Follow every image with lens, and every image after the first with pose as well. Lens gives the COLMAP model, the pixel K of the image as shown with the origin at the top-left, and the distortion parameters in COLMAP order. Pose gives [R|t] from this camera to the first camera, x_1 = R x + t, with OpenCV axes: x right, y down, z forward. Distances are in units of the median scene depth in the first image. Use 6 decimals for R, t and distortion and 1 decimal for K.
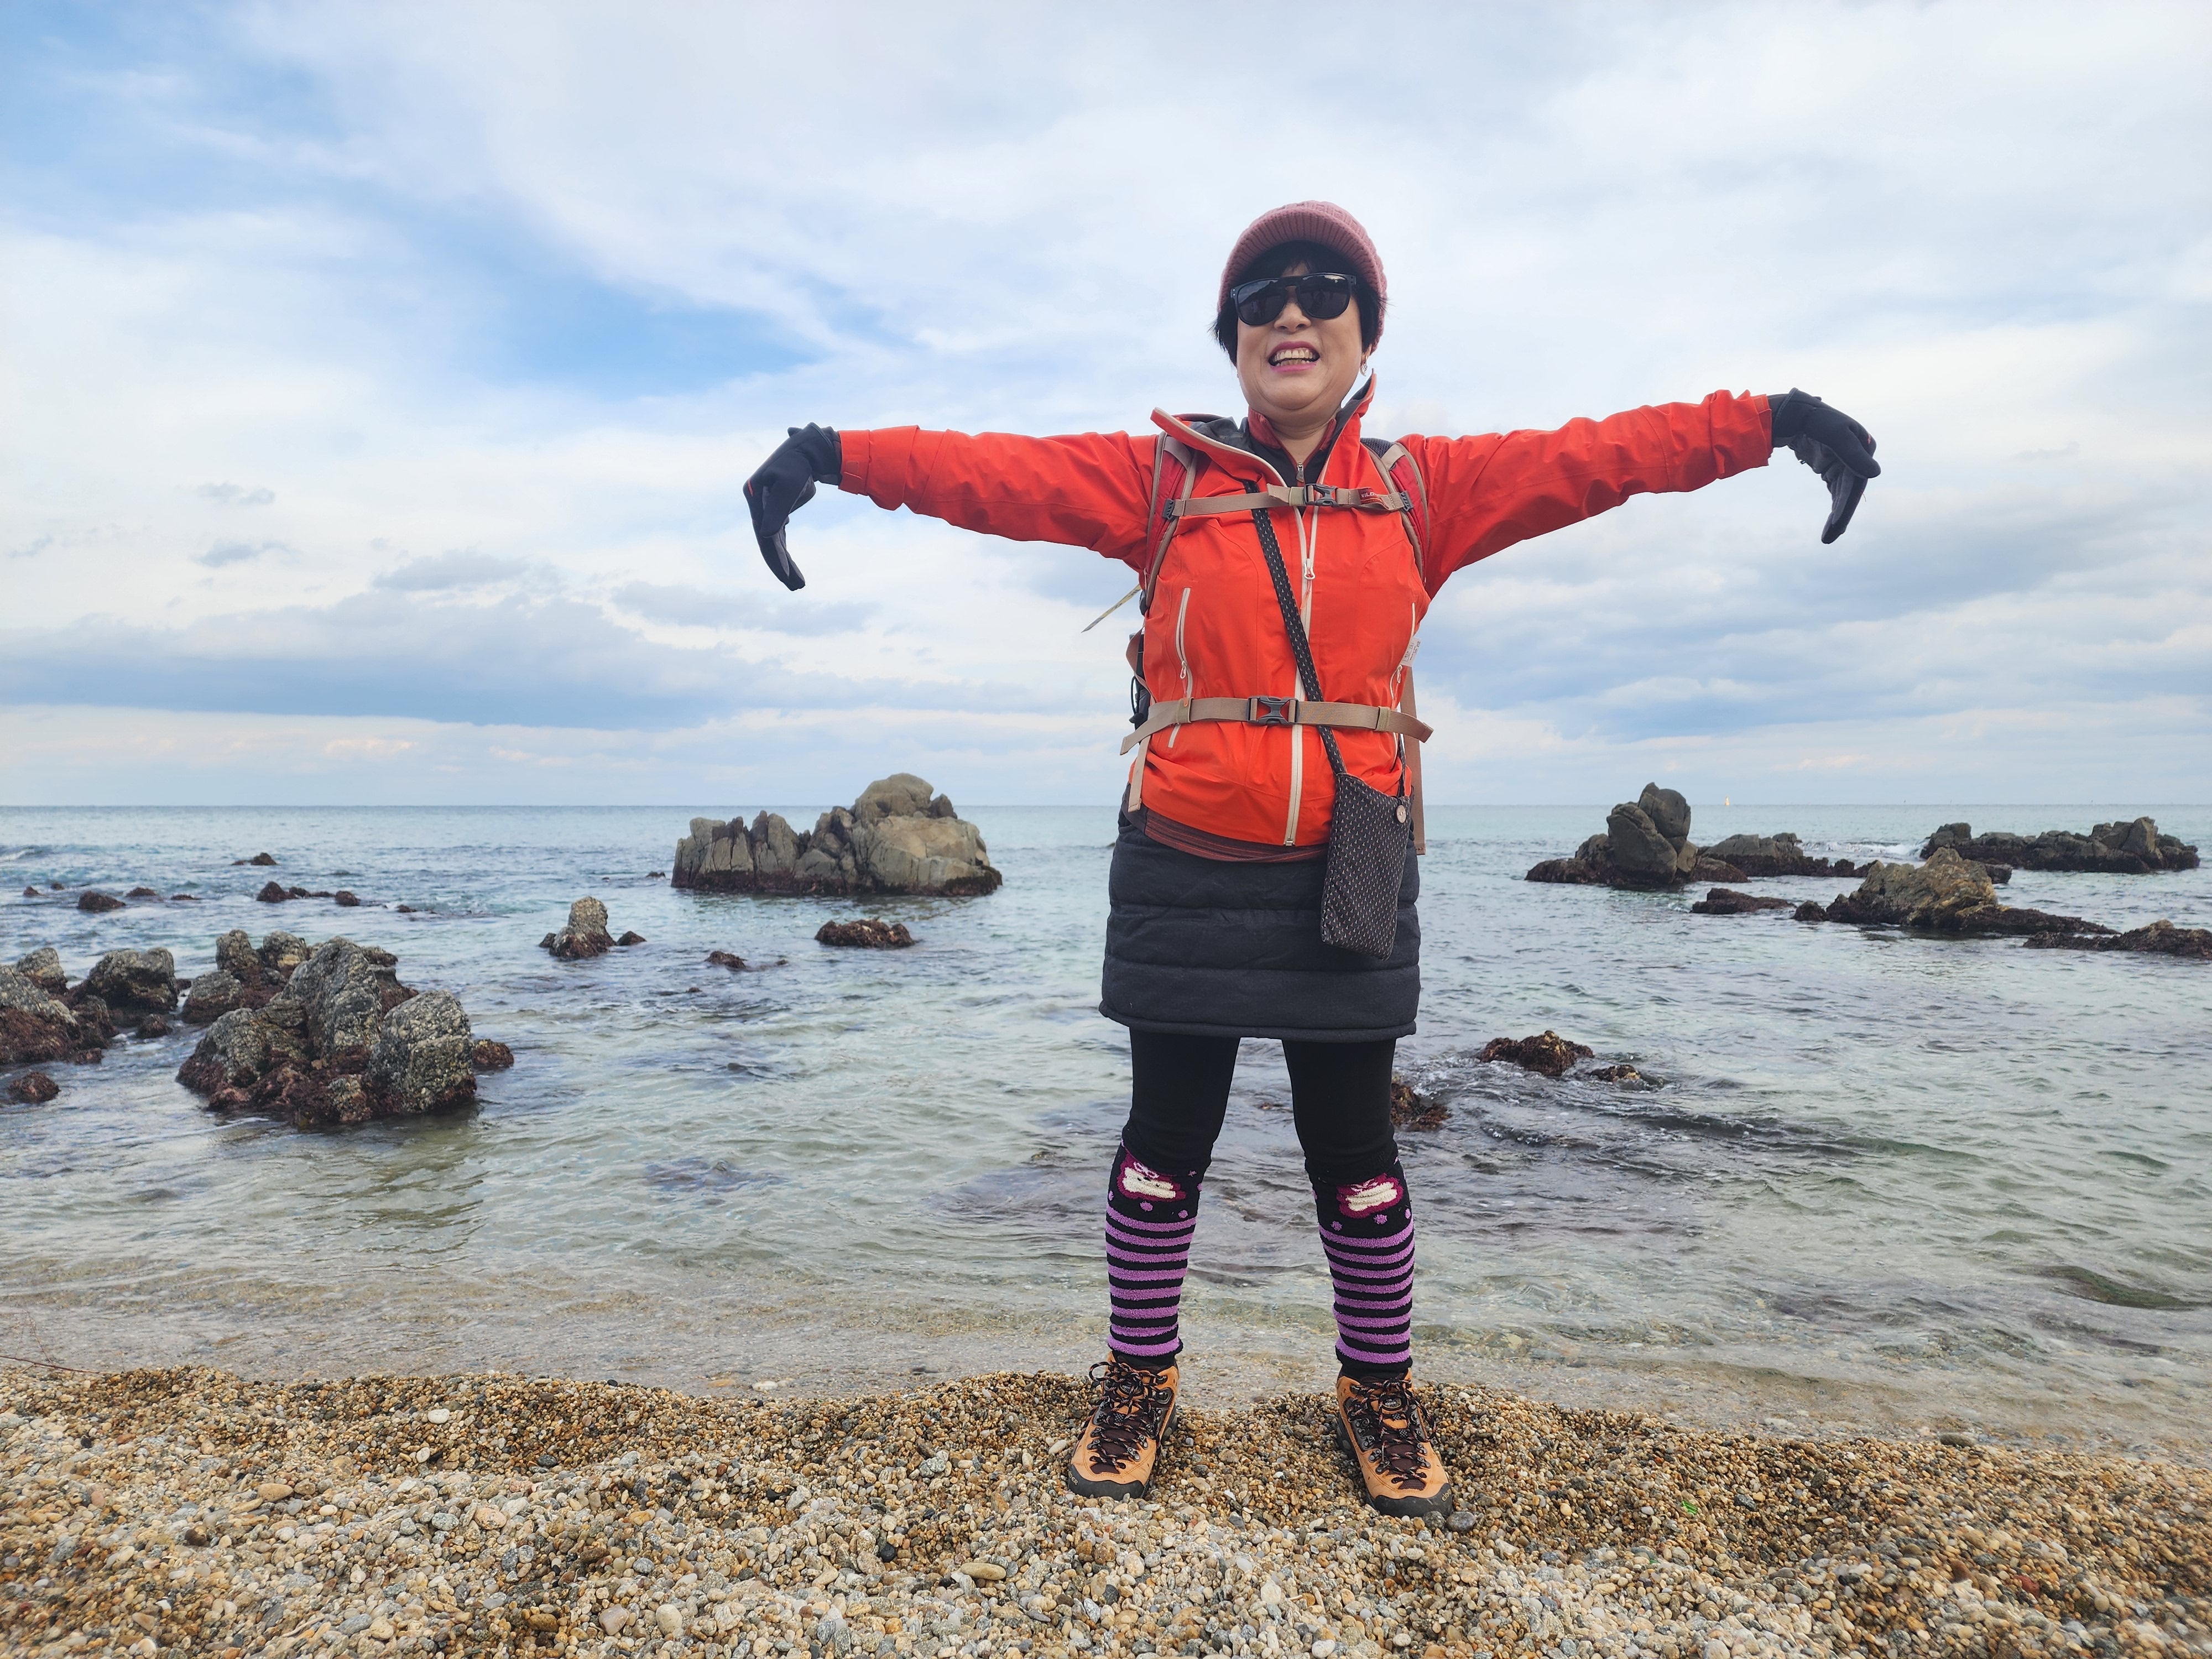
lens RADIAL K [[1435.3, 0, 1114.6], [0, 1435.3, 819.5], [0, 0, 1]] dist [0.074673, -0.062218]
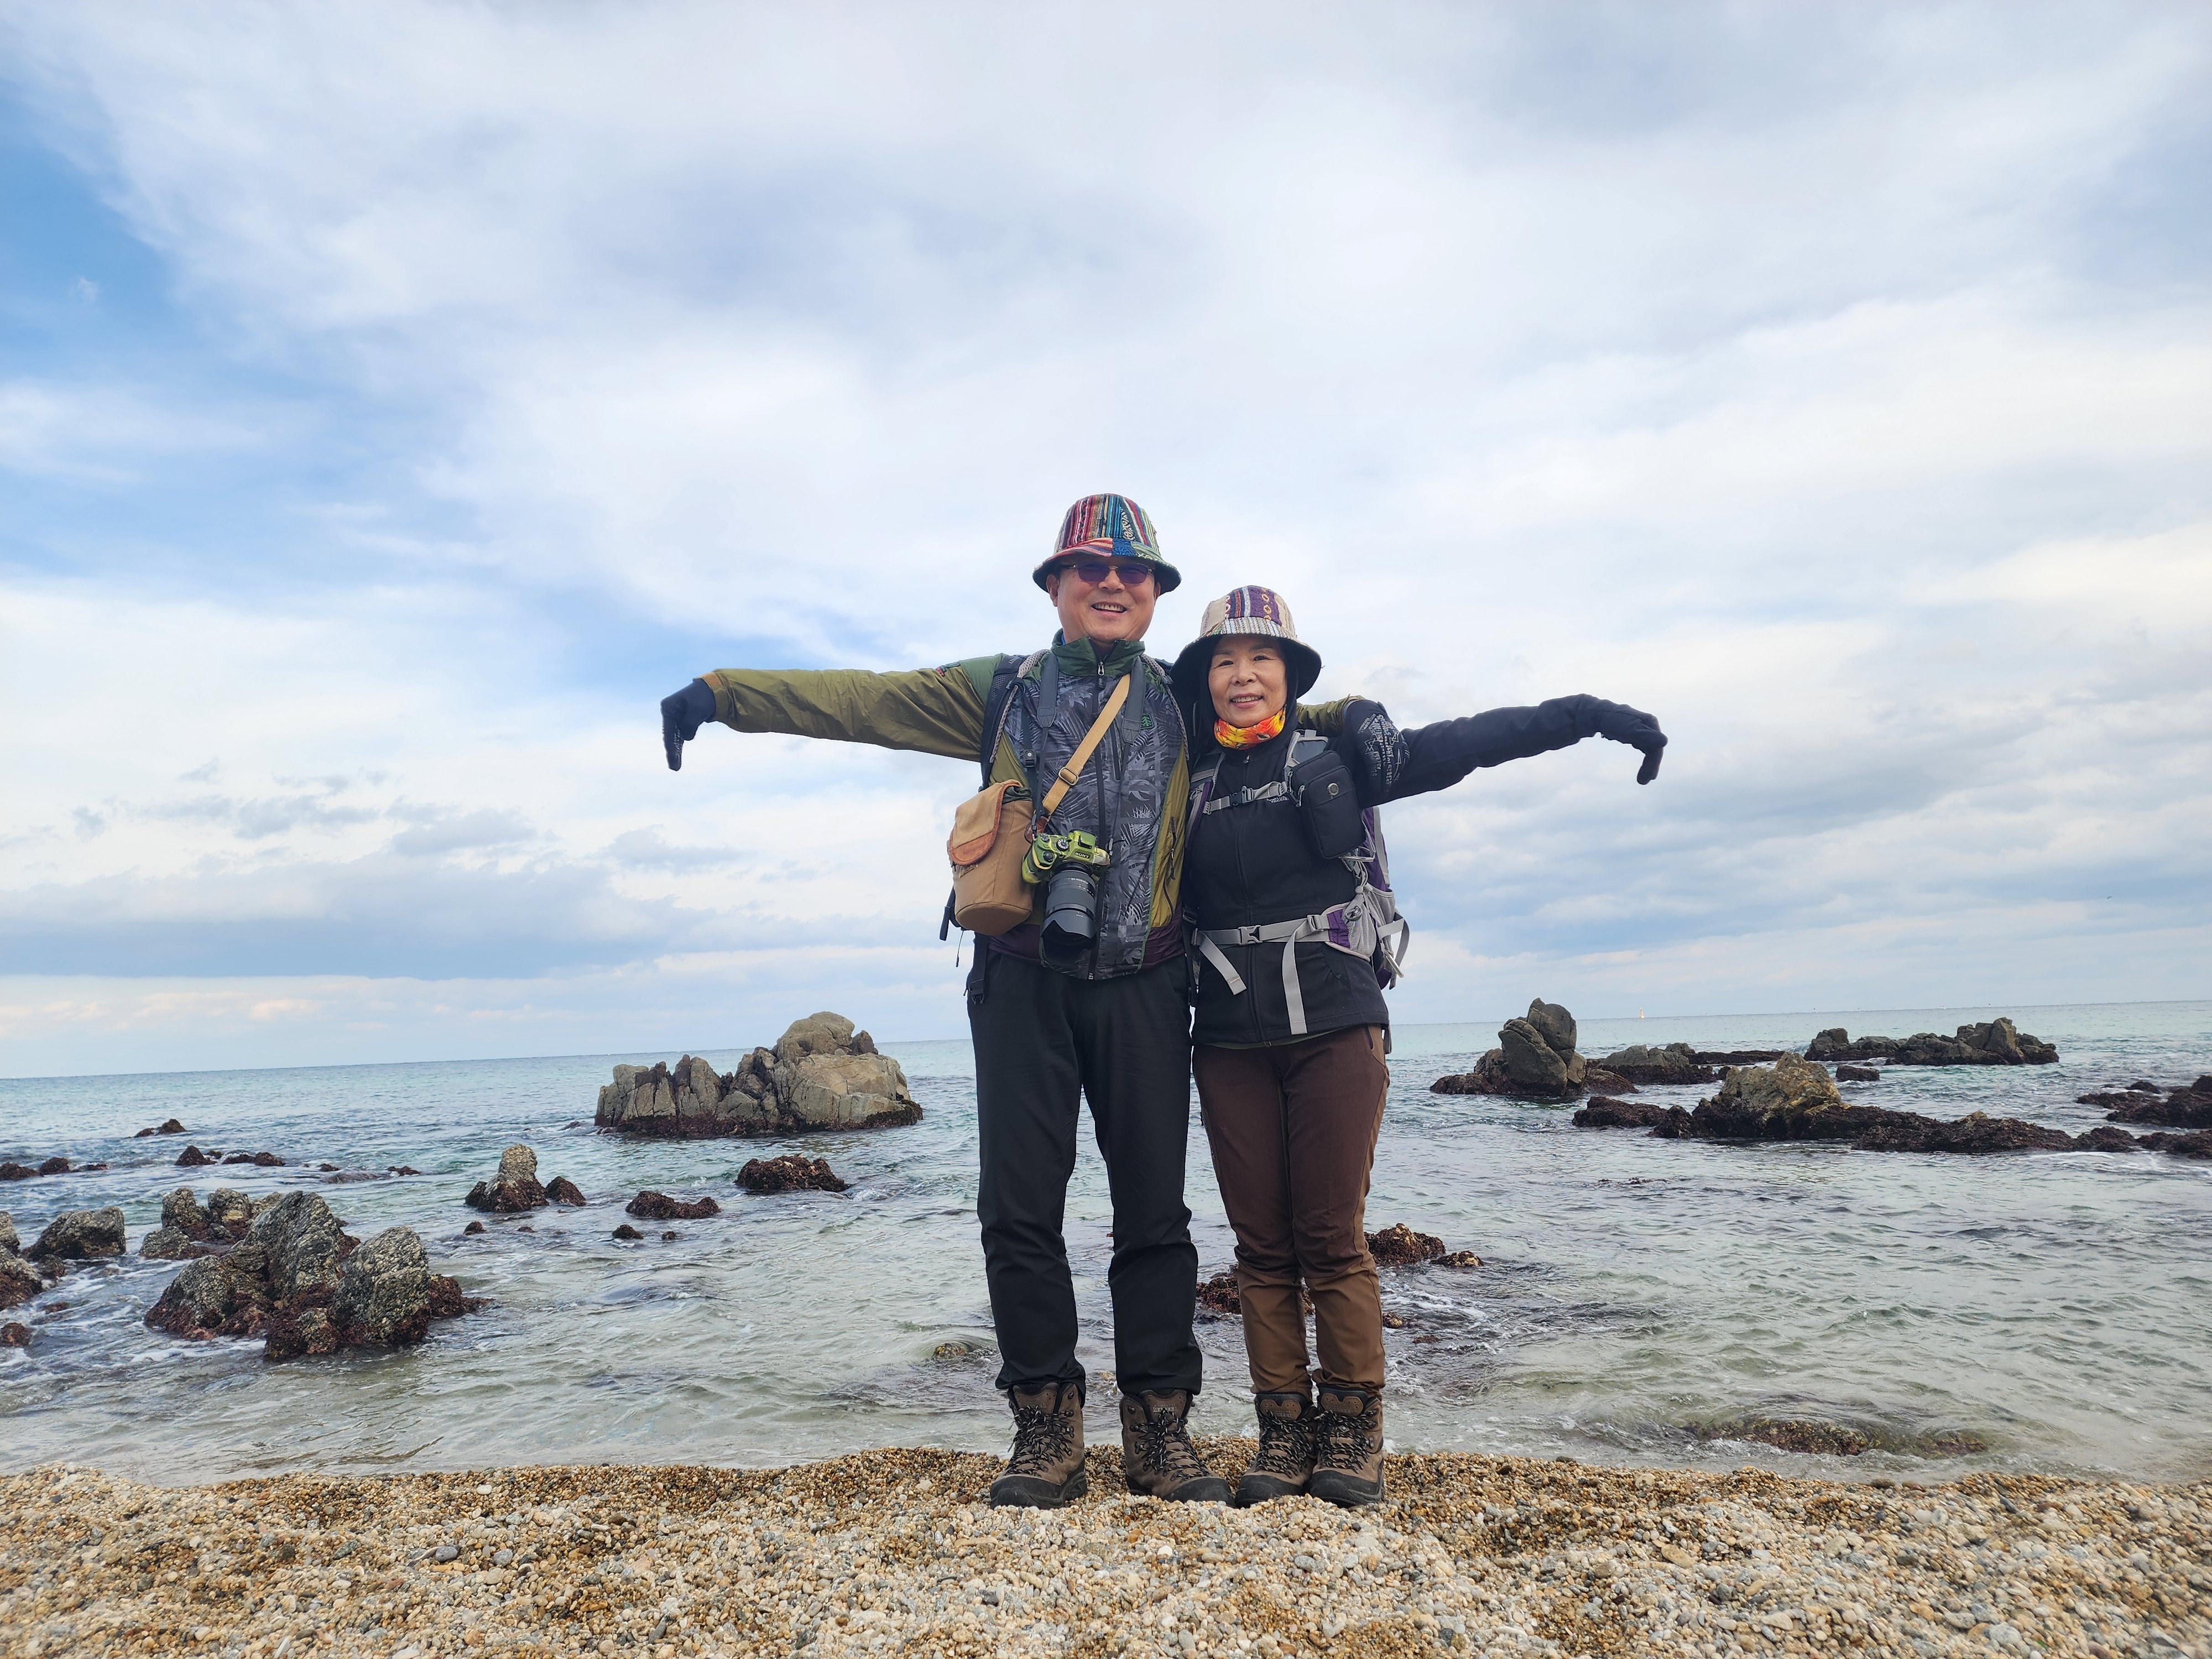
lens RADIAL K [[1434.2, 0, 1109.2], [0, 1434.2, 828.9], [0, 0, 1]] dist [0.080016, -0.067702]
pose [[0.998332, -0.027574, 0.050717, 0.078099], [0.034981, 0.987838, -0.151503, 0.014511], [-0.045922, 0.153024, 0.987155, -0.479875]]
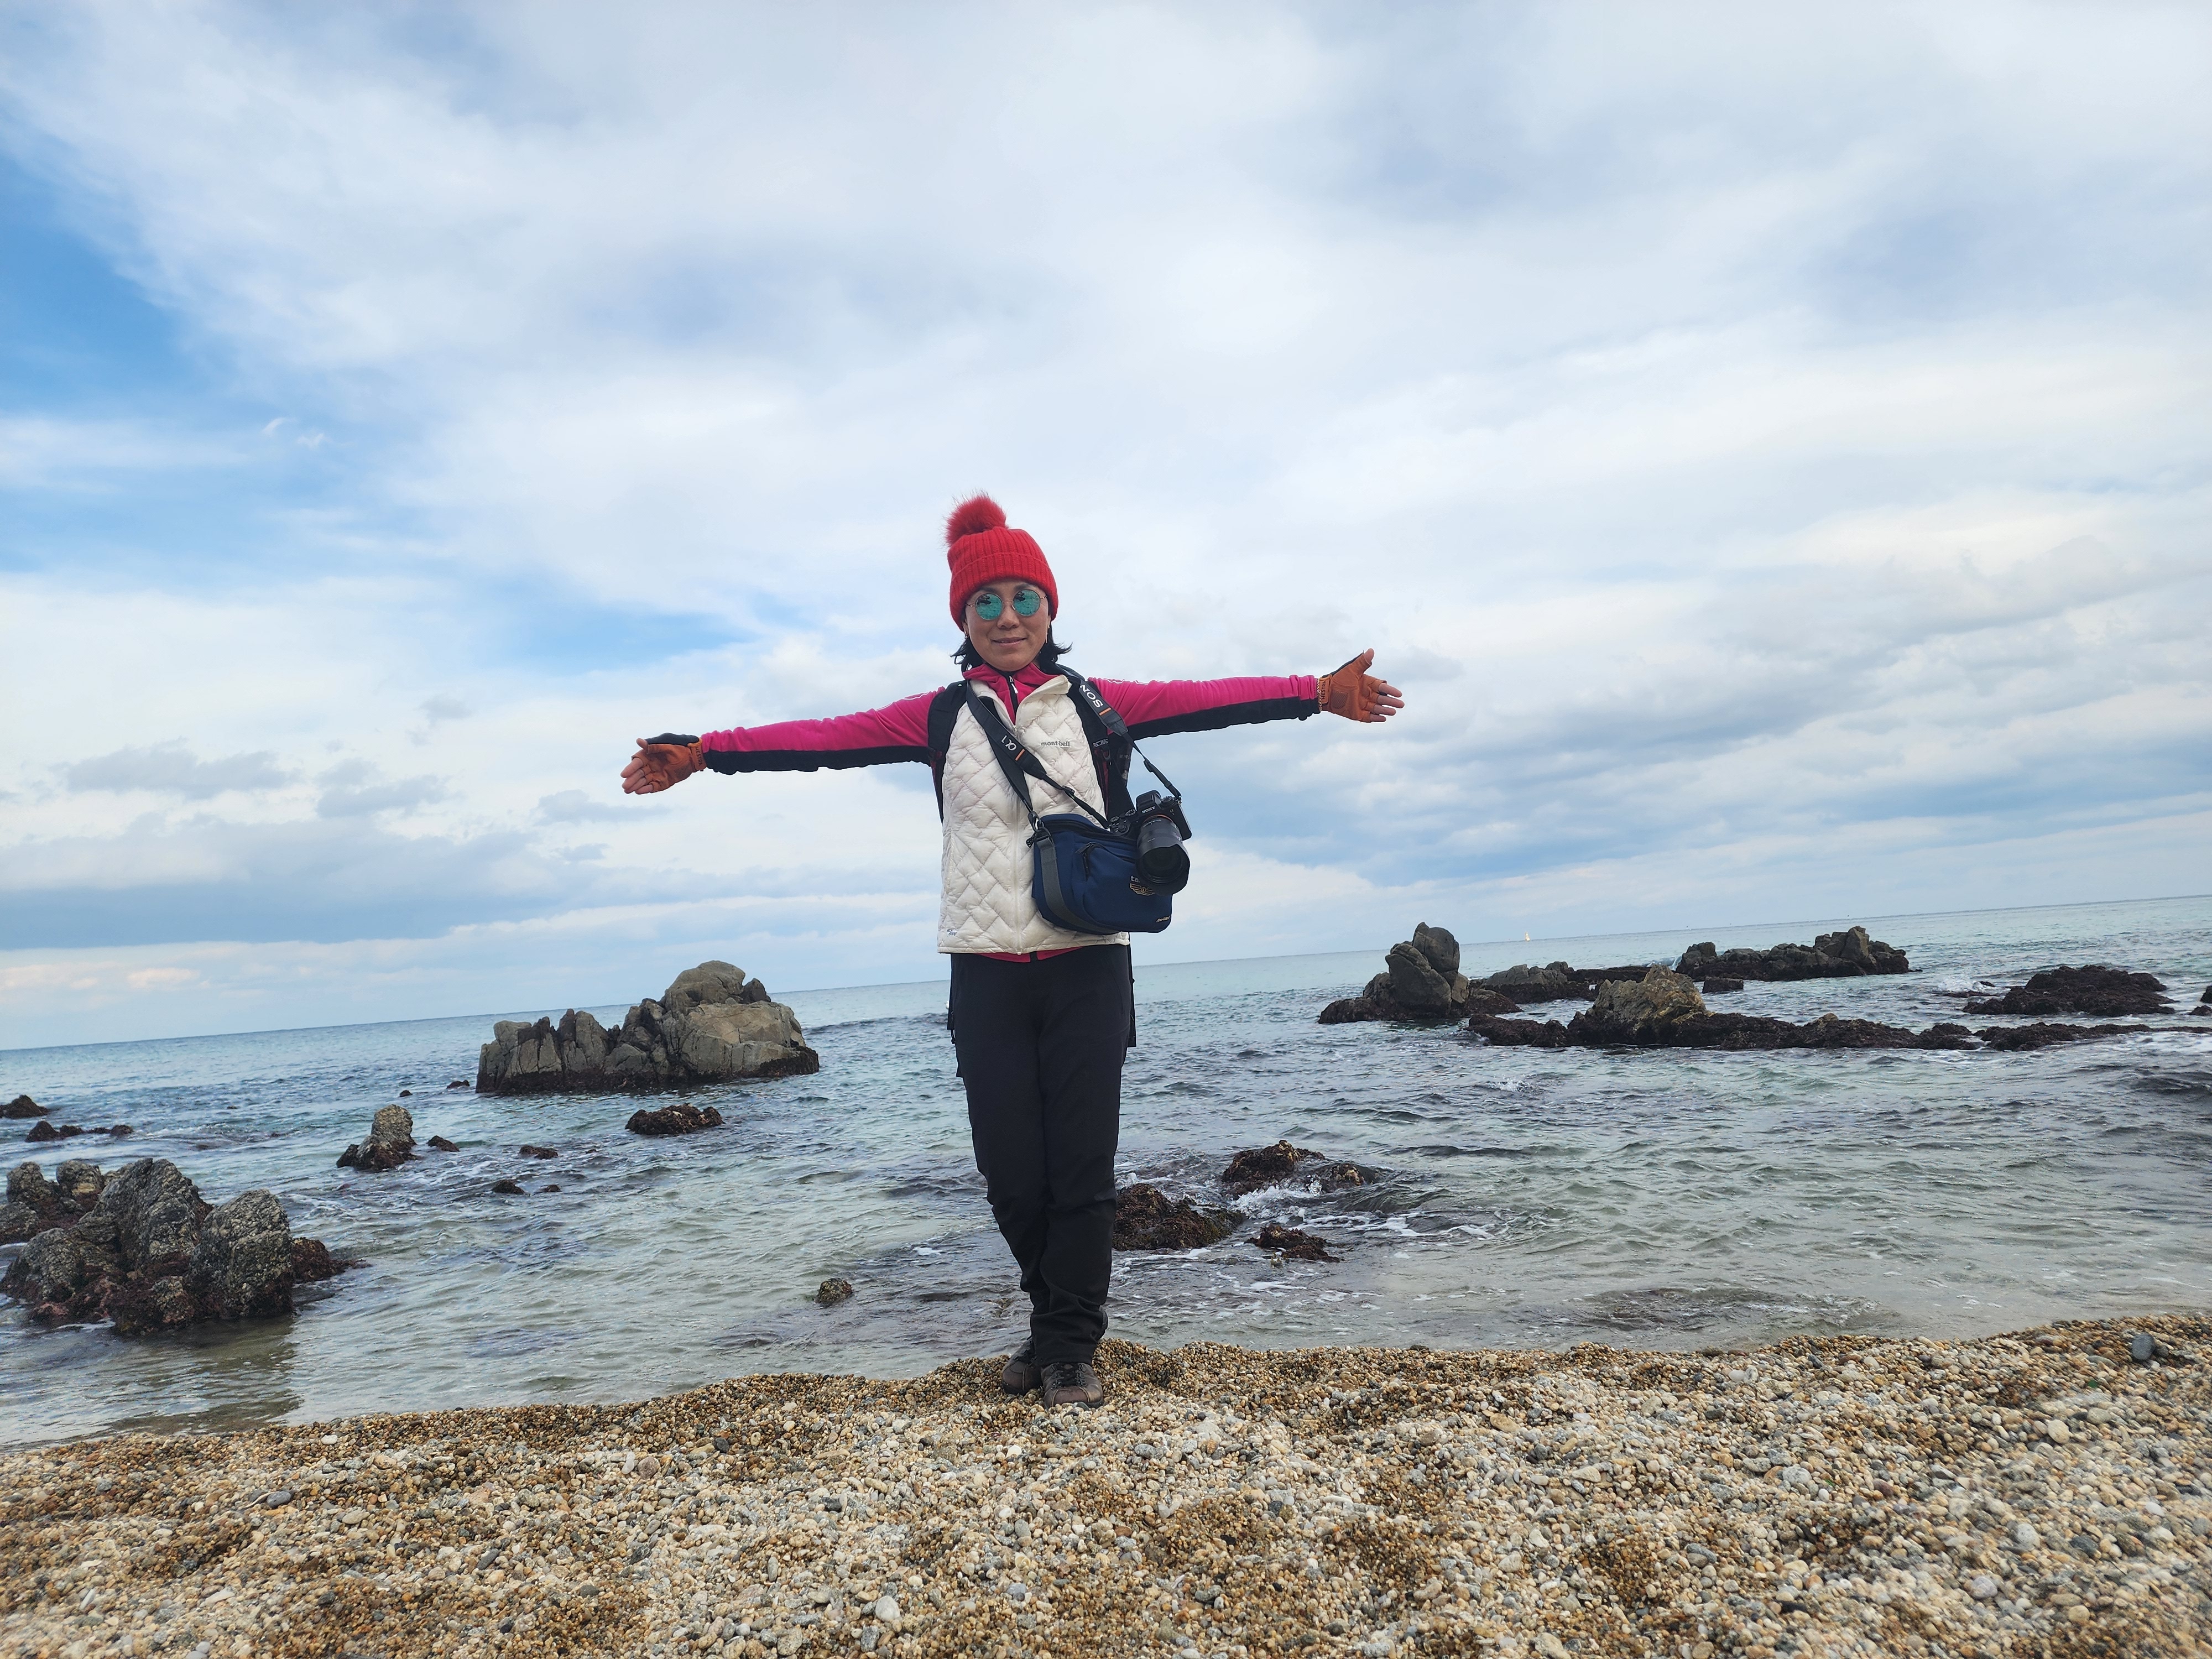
lens RADIAL K [[1435.3, 0, 1114.6], [0, 1435.3, 819.5], [0, 0, 1]] dist [0.074673, -0.062218]
pose [[0.990689, -0.056507, 0.123868, 0.121506], [0.070672, 0.991065, -0.113121, 0.037284], [-0.116369, 0.120822, 0.985830, -0.477713]]
